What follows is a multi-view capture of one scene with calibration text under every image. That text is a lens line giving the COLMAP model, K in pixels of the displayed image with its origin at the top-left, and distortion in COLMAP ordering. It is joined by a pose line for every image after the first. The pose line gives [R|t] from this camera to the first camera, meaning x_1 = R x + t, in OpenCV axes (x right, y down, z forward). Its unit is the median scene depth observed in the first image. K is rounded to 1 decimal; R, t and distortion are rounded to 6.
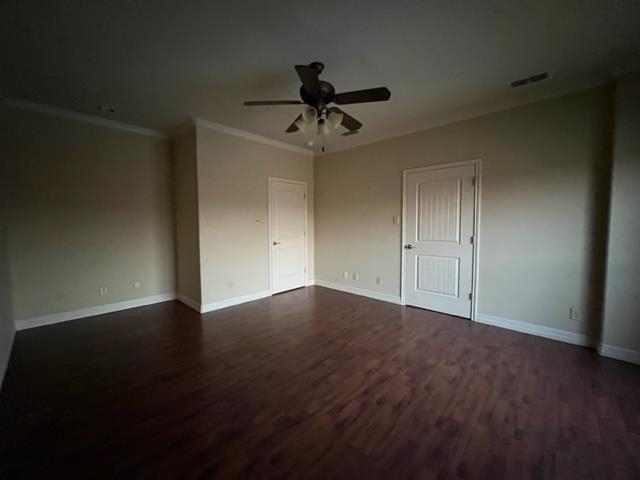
lens RADIAL K [[256.1, 0, 325.2], [0, 256.1, 239.7], [0, 0, 1]] dist [-0.003548, 0.000028]
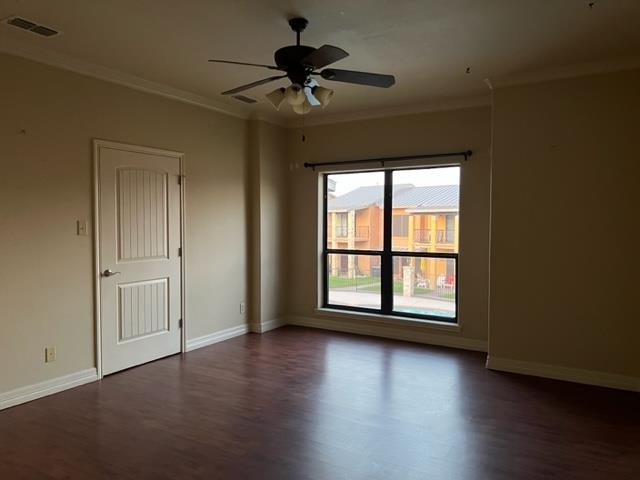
lens RADIAL K [[479.6, 0, 314.8], [0, 479.6, 240.4], [0, 0, 1]] dist [0.043052, -0.035468]
pose [[-0.192558, -0.035314, 0.980650, -1.261585], [0.066707, 0.996569, 0.048986, -0.103485], [-0.979016, 0.074849, -0.189542, 1.114642]]
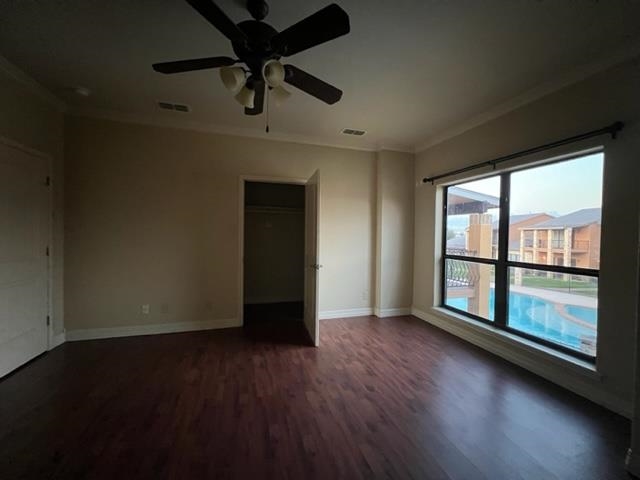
lens RADIAL K [[256.1, 0, 320.7], [0, 256.1, 237.4], [0, 0, 1]] dist [-0.003548, 0.000028]
pose [[0.507888, -0.000498, 0.861423, -0.477401], [0.042689, 0.998786, -0.024592, -0.025771], [-0.860365, 0.049263, 0.507292, 0.466307]]
